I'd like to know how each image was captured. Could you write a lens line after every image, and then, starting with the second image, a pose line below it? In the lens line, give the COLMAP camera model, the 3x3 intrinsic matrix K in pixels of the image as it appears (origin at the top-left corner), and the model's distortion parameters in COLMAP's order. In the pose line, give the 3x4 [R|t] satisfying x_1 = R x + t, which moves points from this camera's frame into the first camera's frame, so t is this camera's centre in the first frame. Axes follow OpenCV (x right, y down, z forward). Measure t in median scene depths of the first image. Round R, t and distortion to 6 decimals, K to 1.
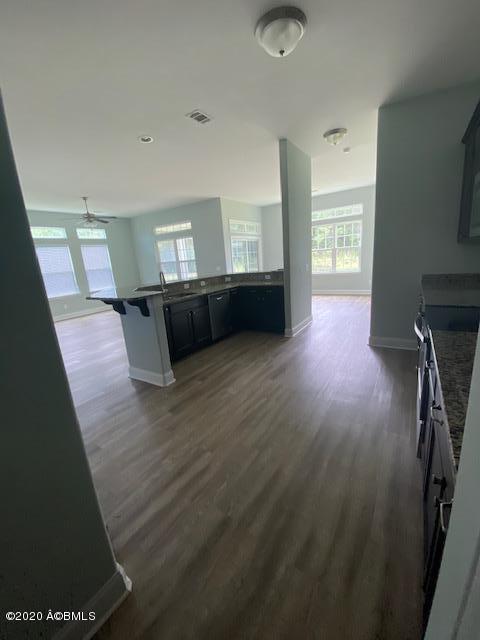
lens RADIAL K [[258.4, 0, 240.0], [0, 258.4, 320.0], [0, 0, 1]] dist [0.002328, -0.013012]
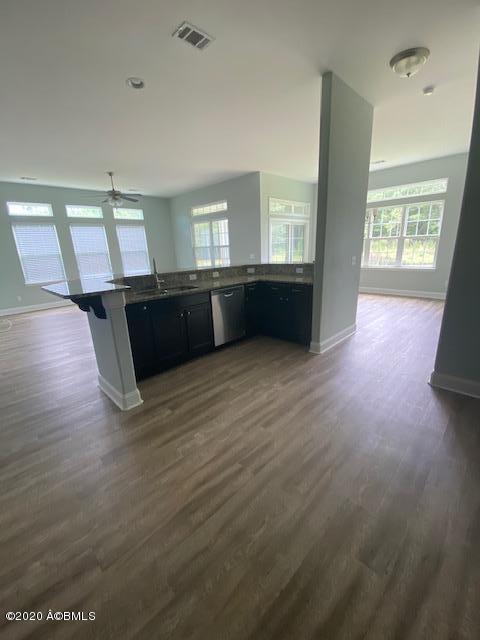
lens RADIAL K [[258.4, 0, 240.0], [0, 258.4, 320.0], [0, 0, 1]] dist [0.002328, -0.013012]
pose [[0.976387, 0.092888, -0.195037, 0.107017], [-0.082742, 0.994790, 0.059560, -0.053980], [0.199553, -0.042016, 0.978986, 0.207905]]
